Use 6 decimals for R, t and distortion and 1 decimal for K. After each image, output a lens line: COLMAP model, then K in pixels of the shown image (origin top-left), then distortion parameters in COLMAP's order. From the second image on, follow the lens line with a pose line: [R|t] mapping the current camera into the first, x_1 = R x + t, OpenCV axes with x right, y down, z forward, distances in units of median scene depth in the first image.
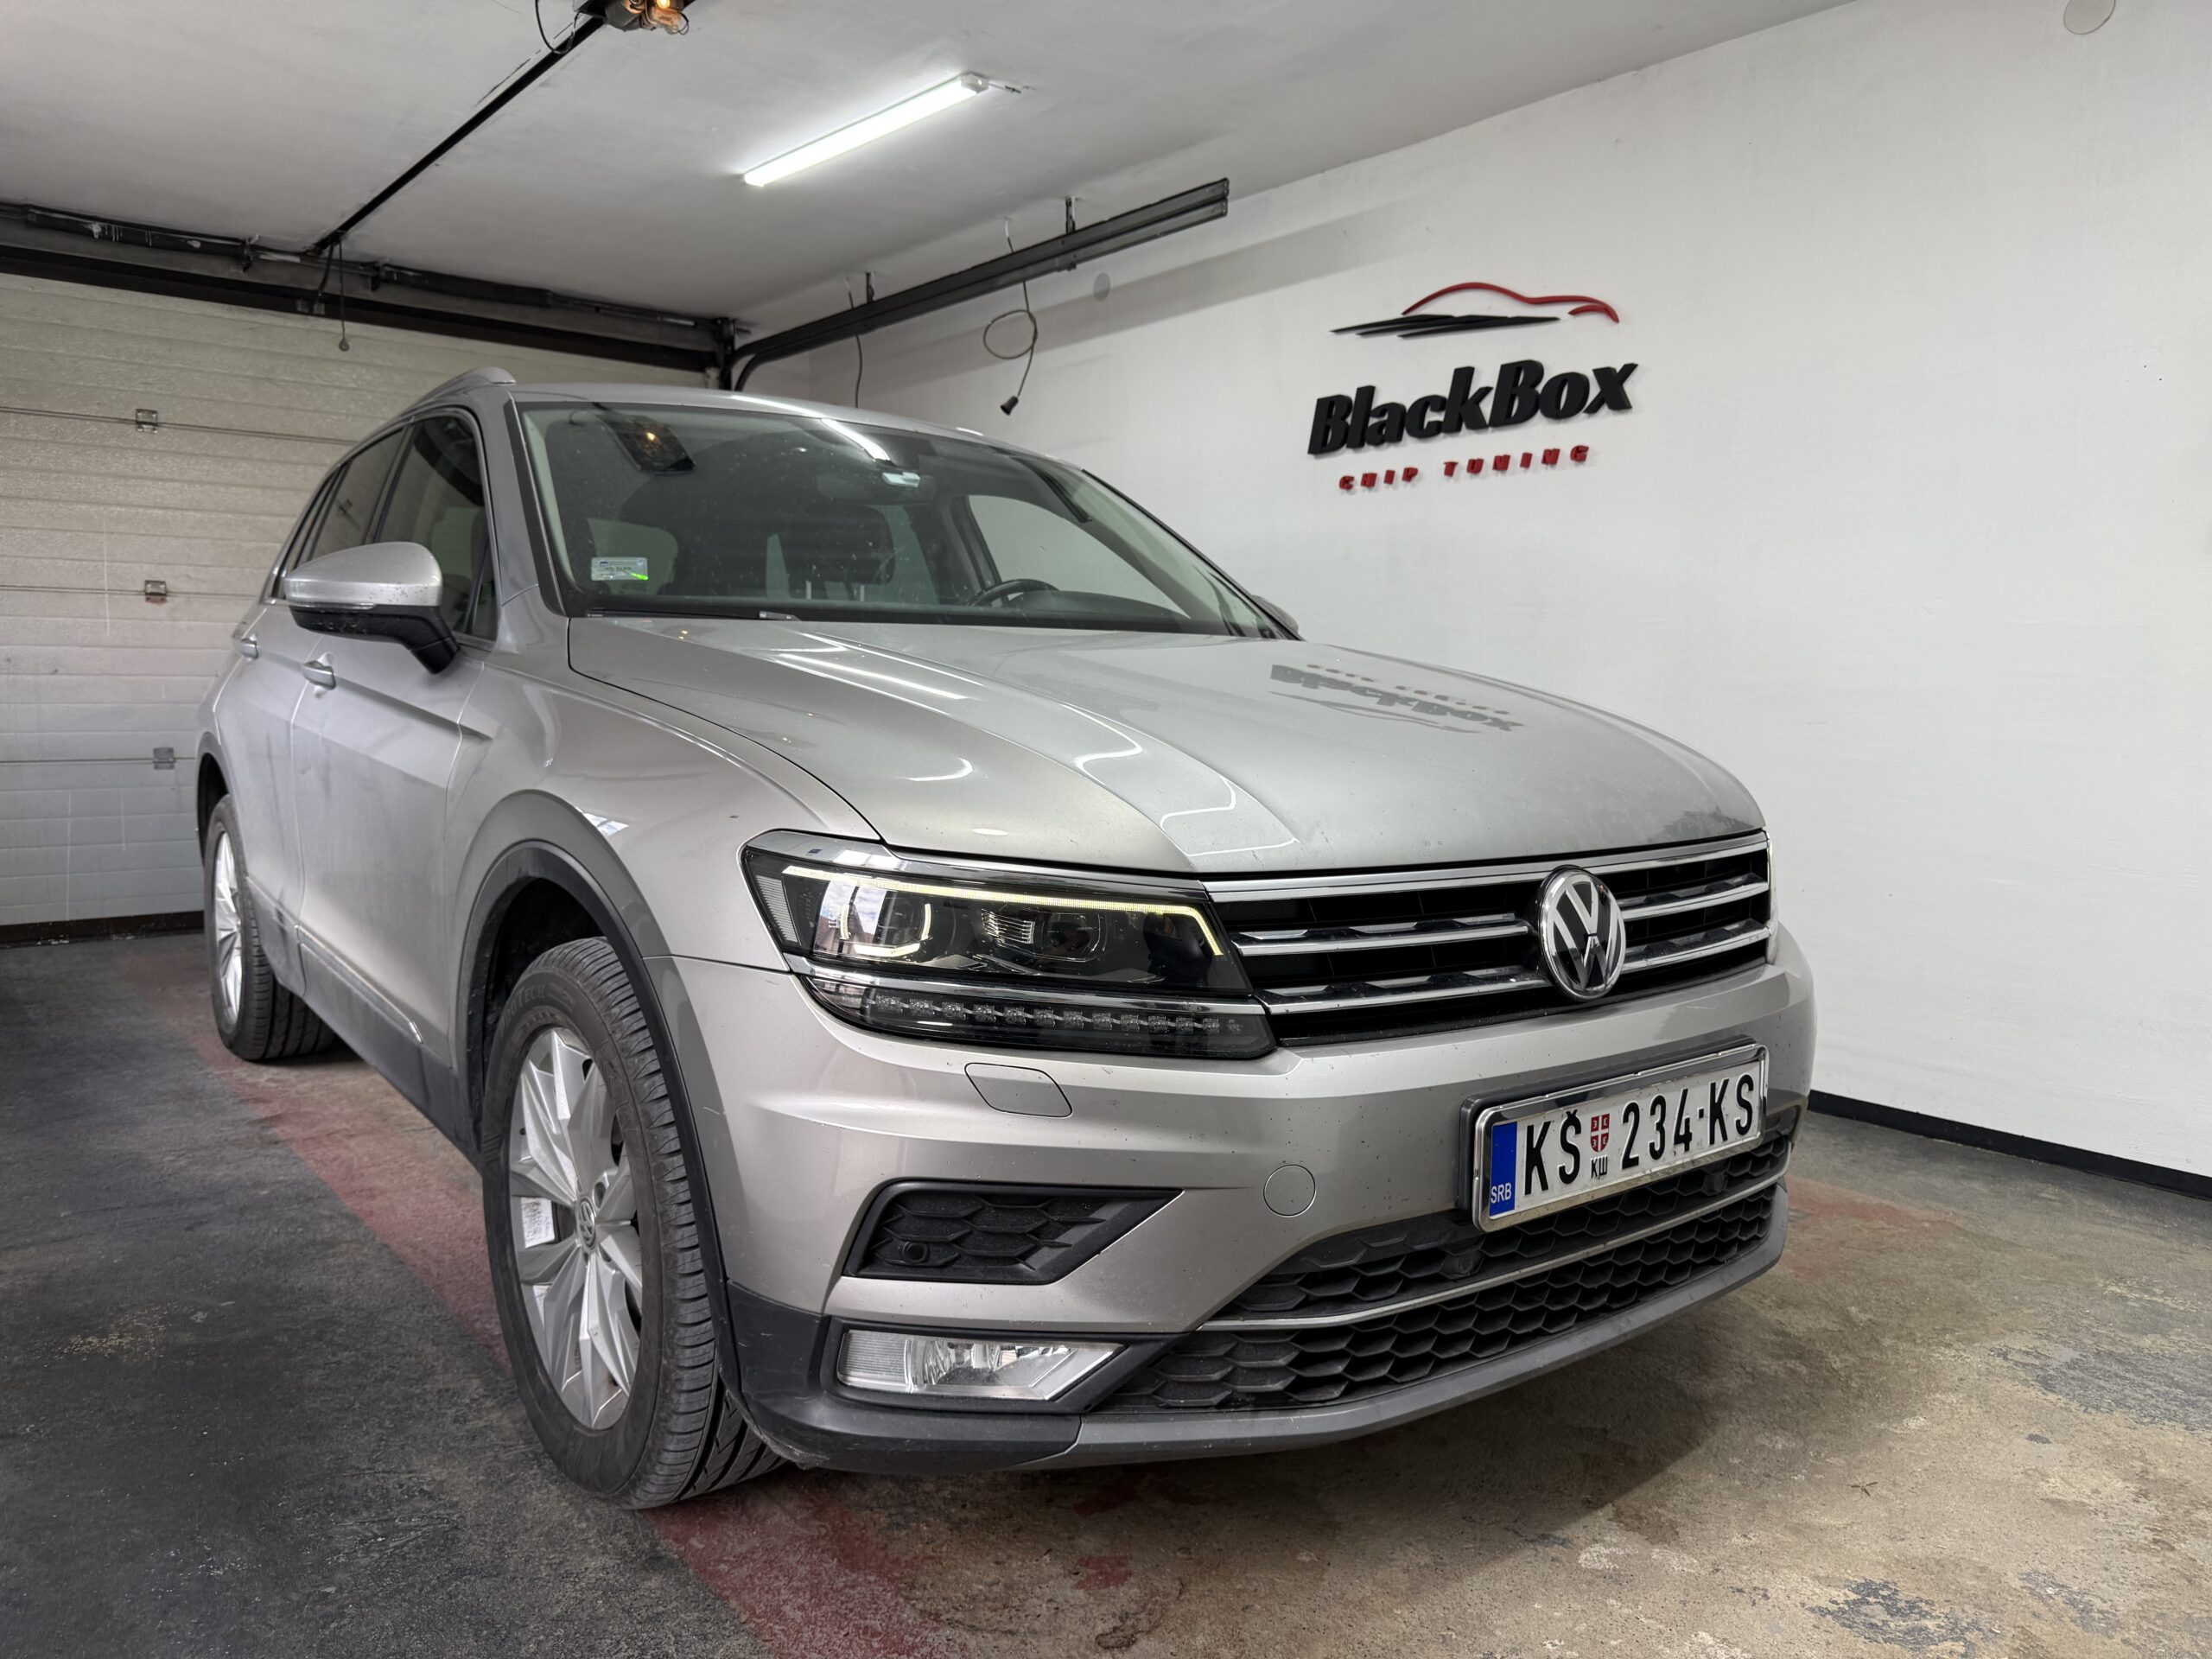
lens RADIAL K [[1522.6, 0, 1106.2], [0, 1522.6, 838.6], [0, 0, 1]] dist [0.008976, -0.018082]
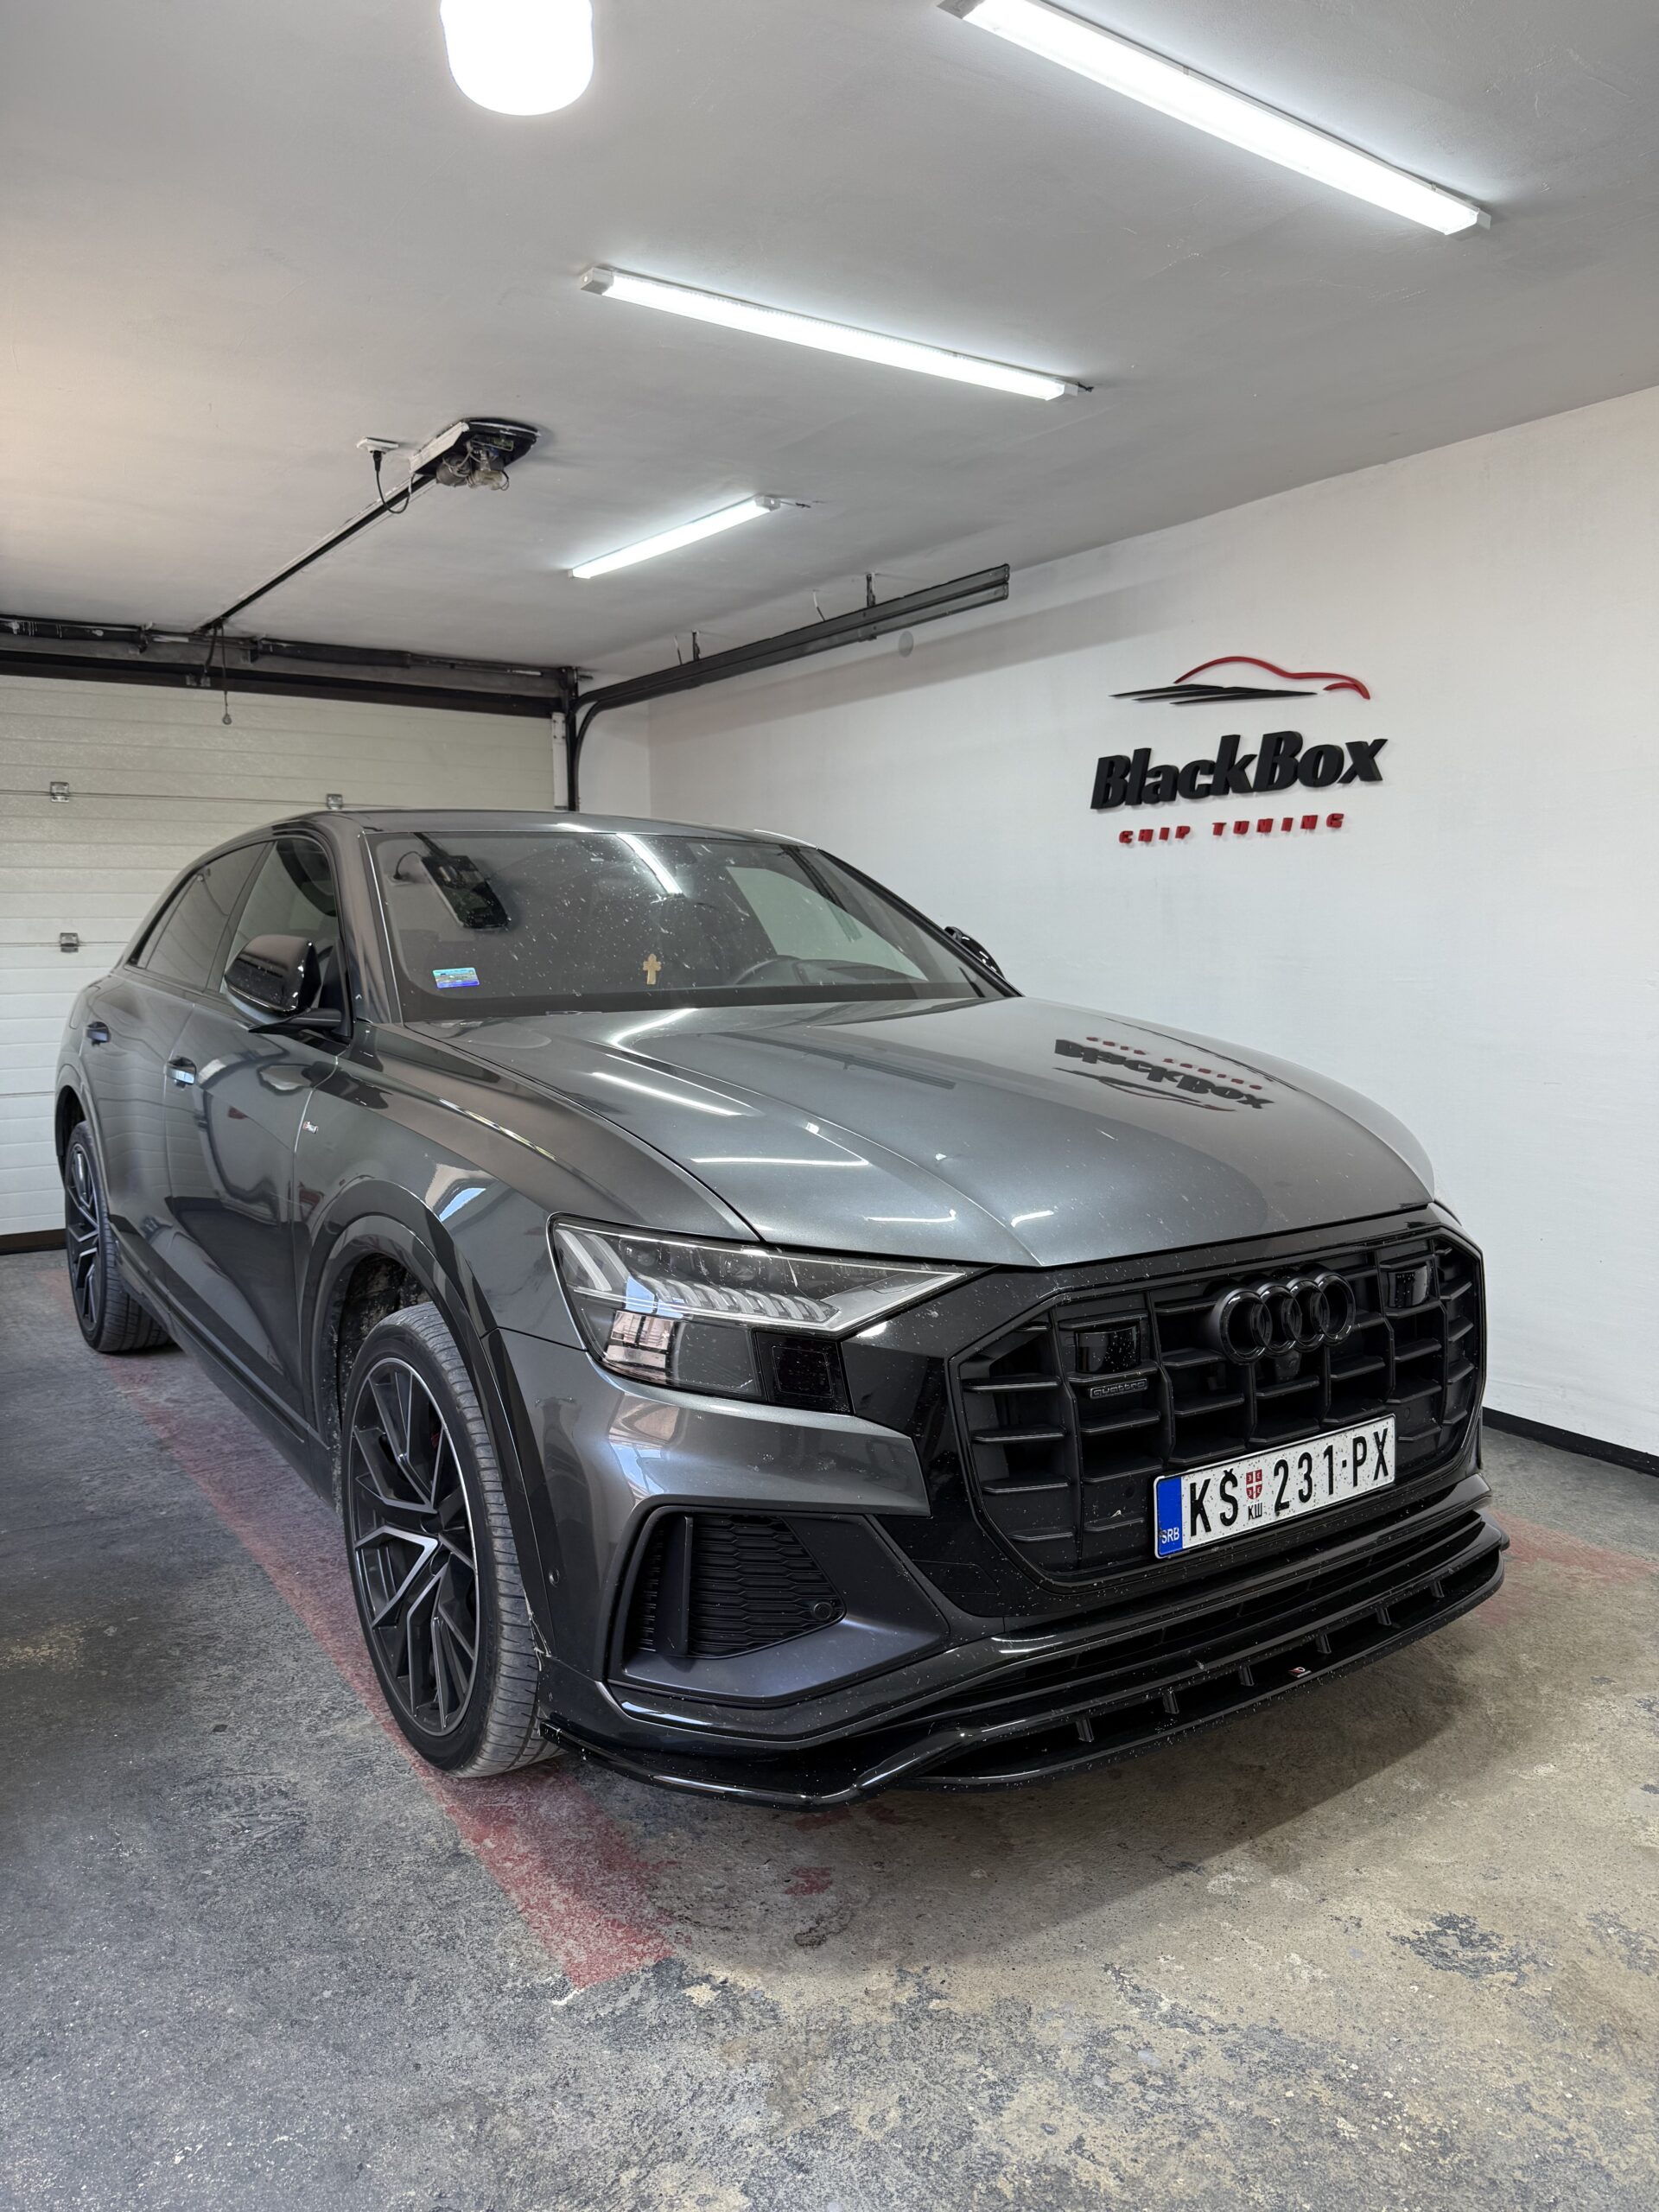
lens RADIAL K [[1522.6, 0, 830.2], [0, 1522.6, 1095.0], [0, 0, 1]] dist [0.008976, -0.018082]
pose [[0.995421, -0.007936, -0.095262, 0.059680], [0.008457, 0.999951, 0.005065, -0.069604], [0.095218, -0.005847, 0.995439, -0.096233]]
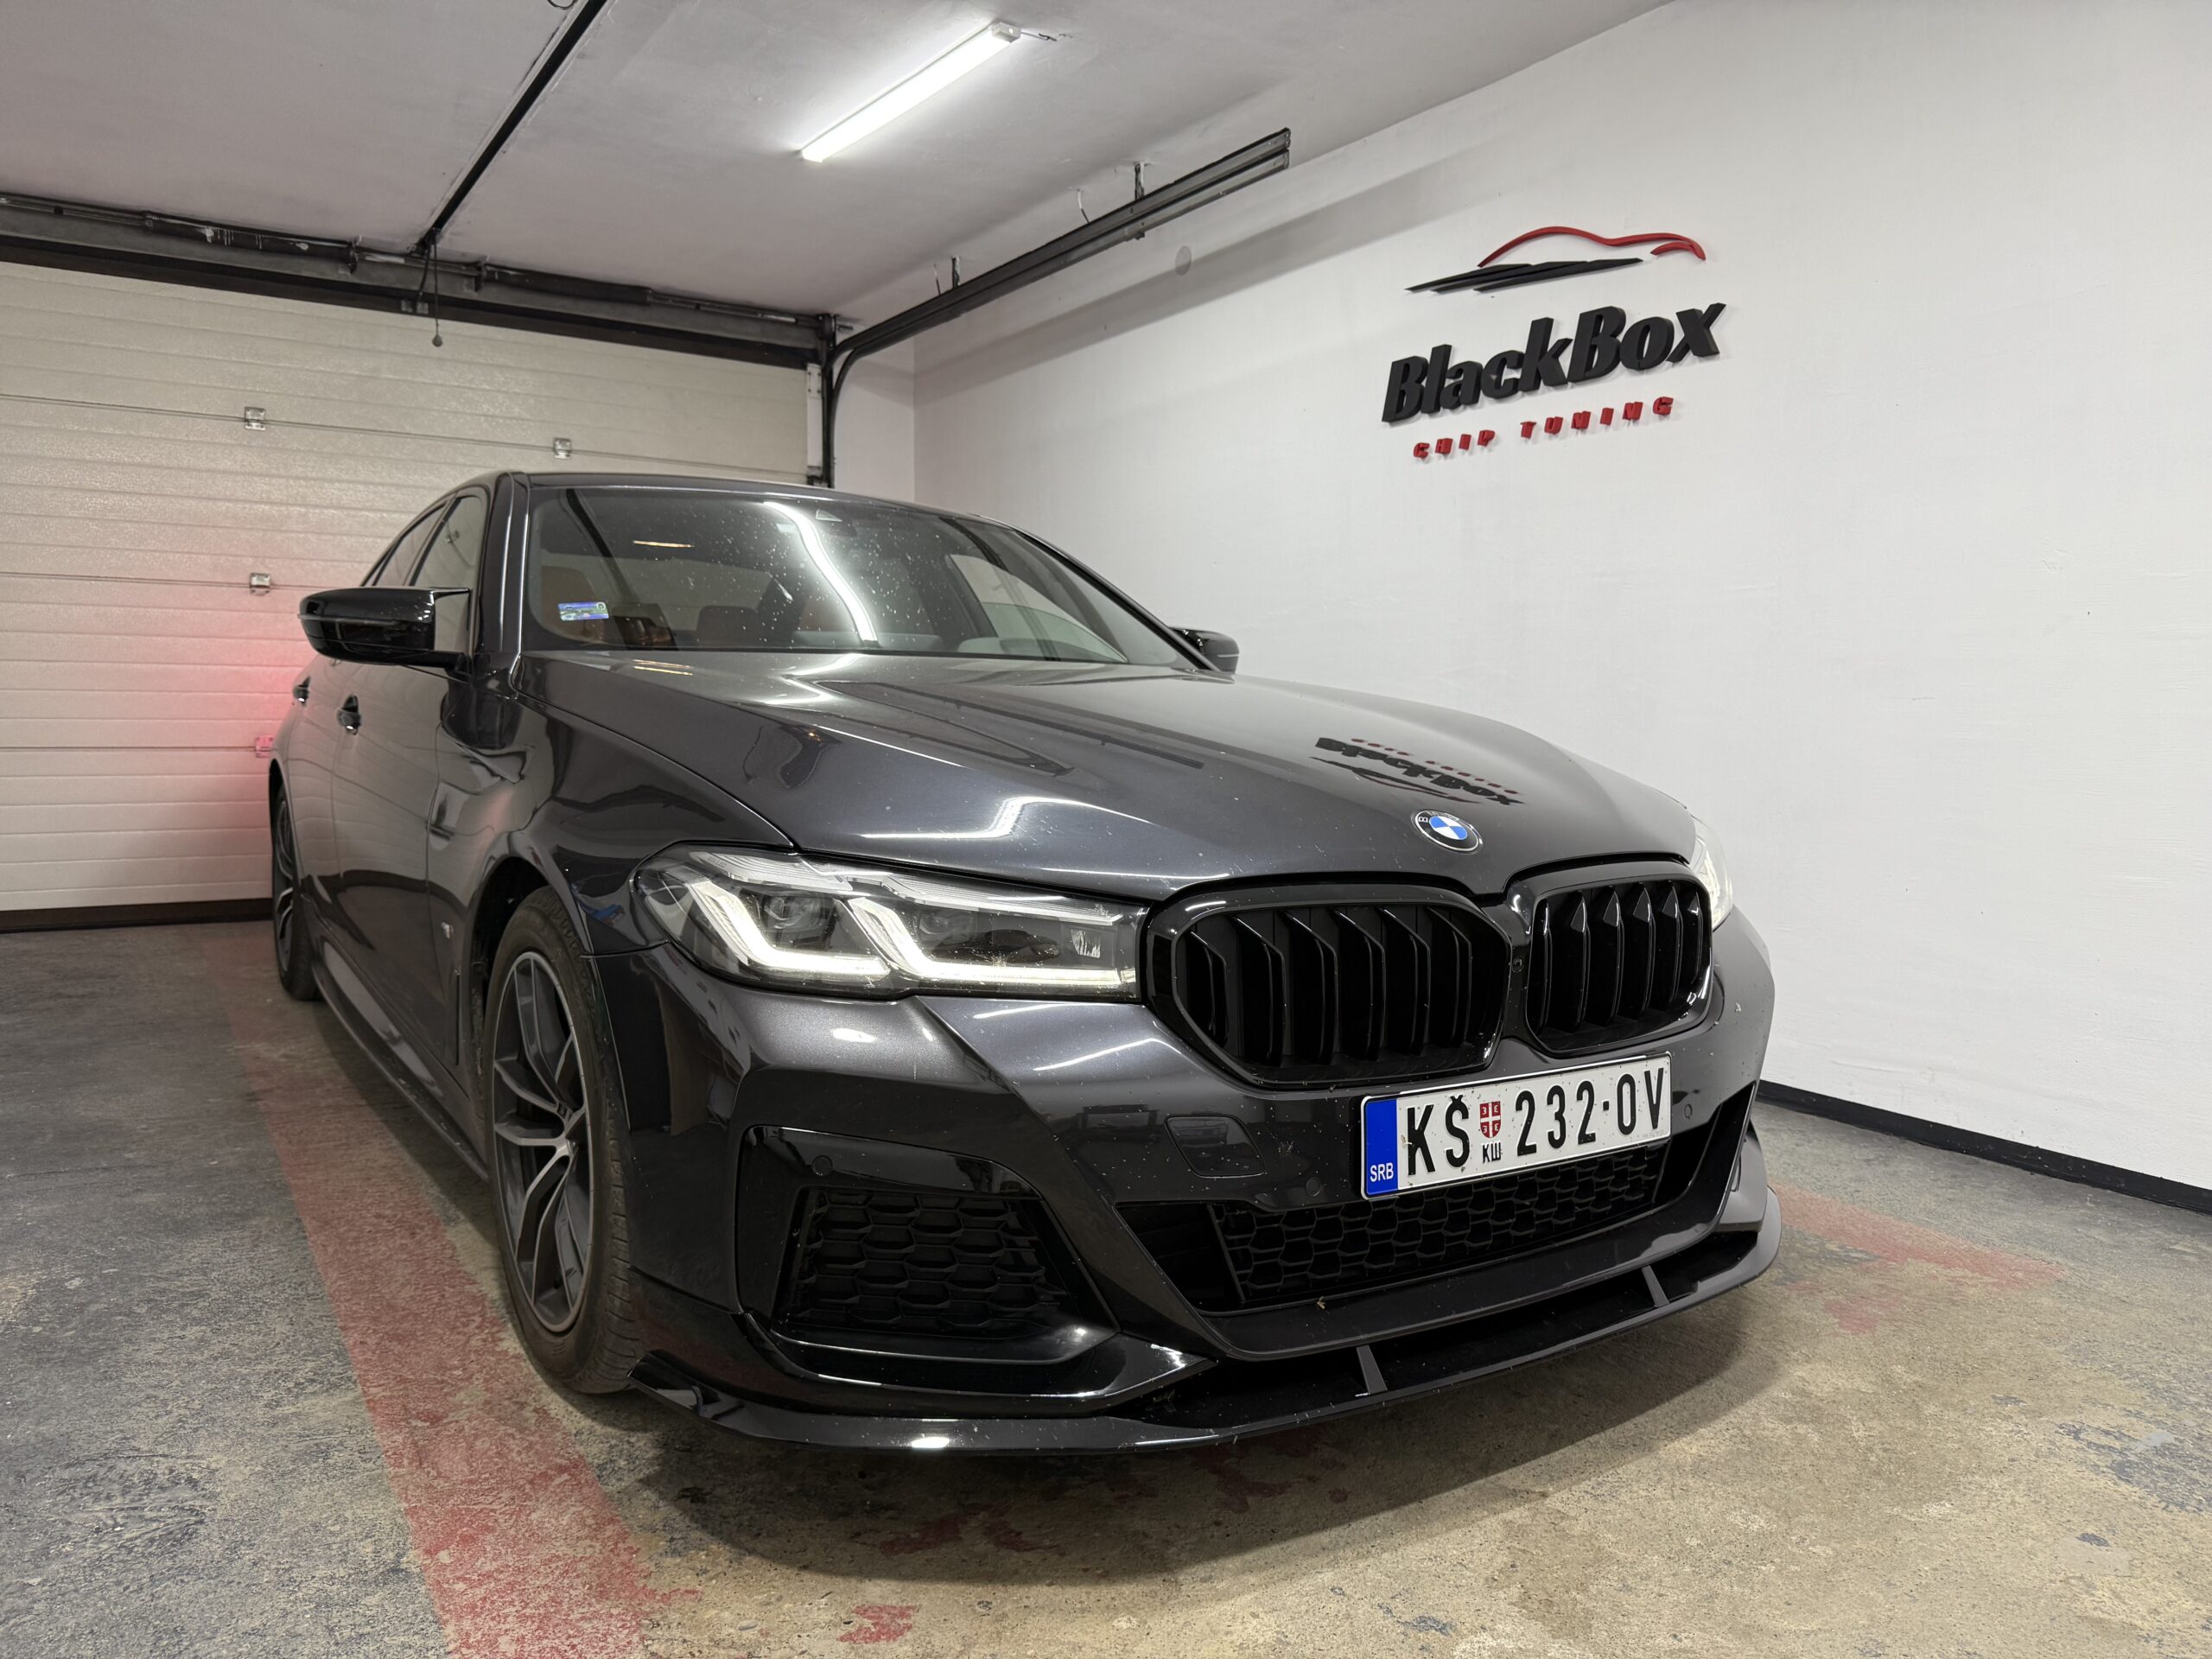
lens RADIAL K [[1533.4, 0, 1113.7], [0, 1533.4, 831.0], [0, 0, 1]] dist [-0.013303, 0.007793]
pose [[0.993011, 0.012320, -0.117380, 0.097309], [-0.014747, 0.999695, -0.019826, 0.022282], [0.117100, 0.021419, 0.992889, 0.066956]]
